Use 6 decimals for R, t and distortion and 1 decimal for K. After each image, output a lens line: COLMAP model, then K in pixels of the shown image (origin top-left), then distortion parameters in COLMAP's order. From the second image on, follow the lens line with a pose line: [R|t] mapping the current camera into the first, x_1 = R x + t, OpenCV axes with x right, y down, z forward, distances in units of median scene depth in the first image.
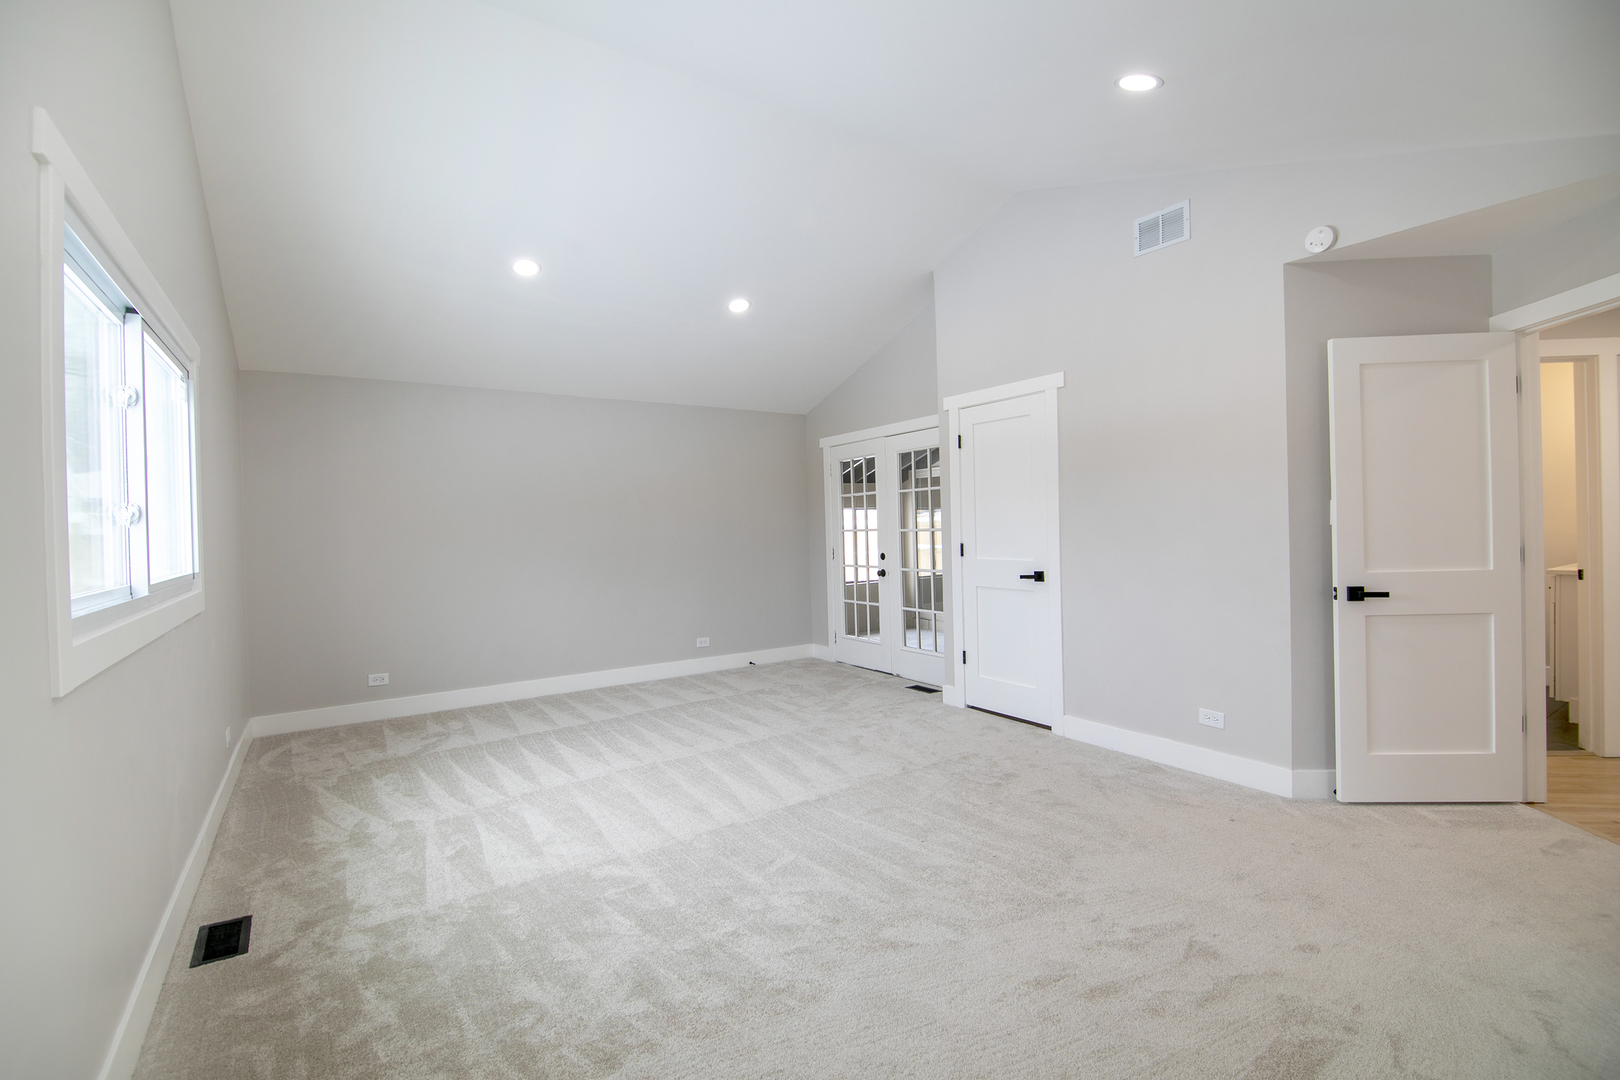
lens RADIAL K [[727.3, 0, 809.4], [0, 727.3, 519.7], [0, 0, 1]] dist [0.001142, -0.010267]
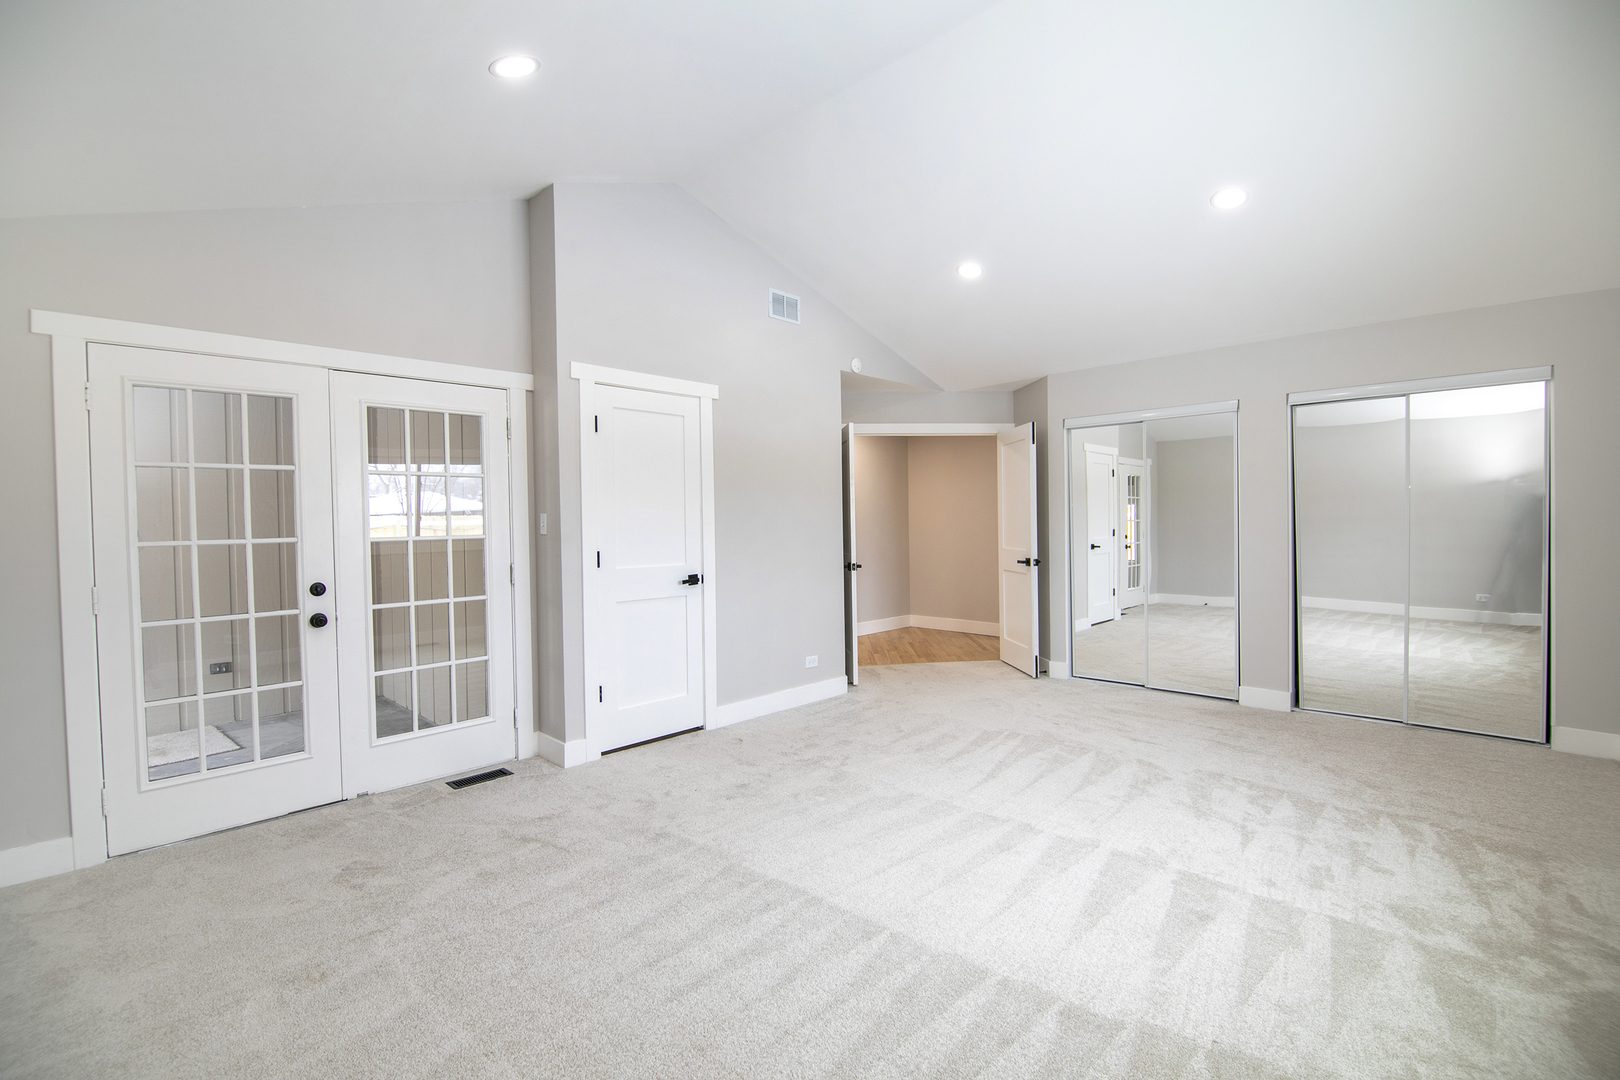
lens RADIAL K [[727.3, 0, 809.4], [0, 727.3, 519.7], [0, 0, 1]] dist [0.001142, -0.010267]
pose [[-0.217054, 0.028576, 0.975741, -0.798637], [0.010568, 0.999582, -0.026923, 0.027475], [-0.976102, 0.004467, -0.217265, 1.216577]]
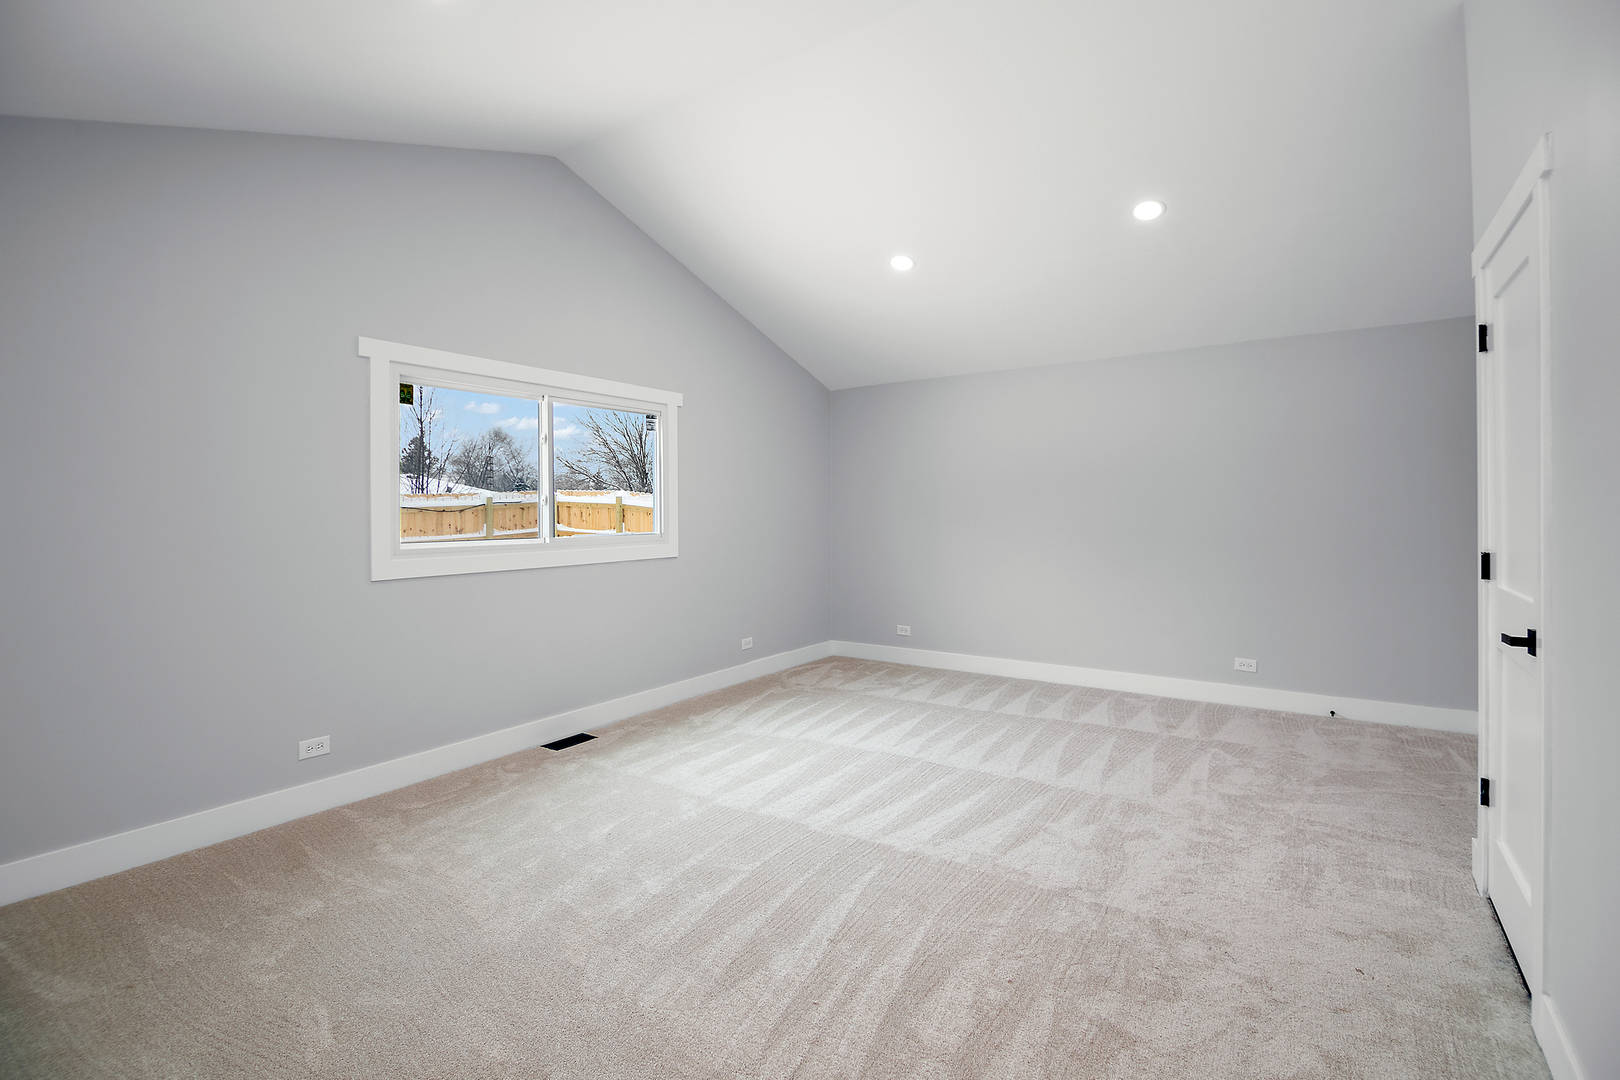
lens RADIAL K [[727.3, 0, 809.4], [0, 727.3, 519.7], [0, 0, 1]] dist [0.001142, -0.010267]
pose [[0.364057, 0.027223, -0.930979, 0.624782], [0.007794, 0.999449, 0.032273, -0.009039], [0.931344, -0.019005, 0.363644, 0.542664]]
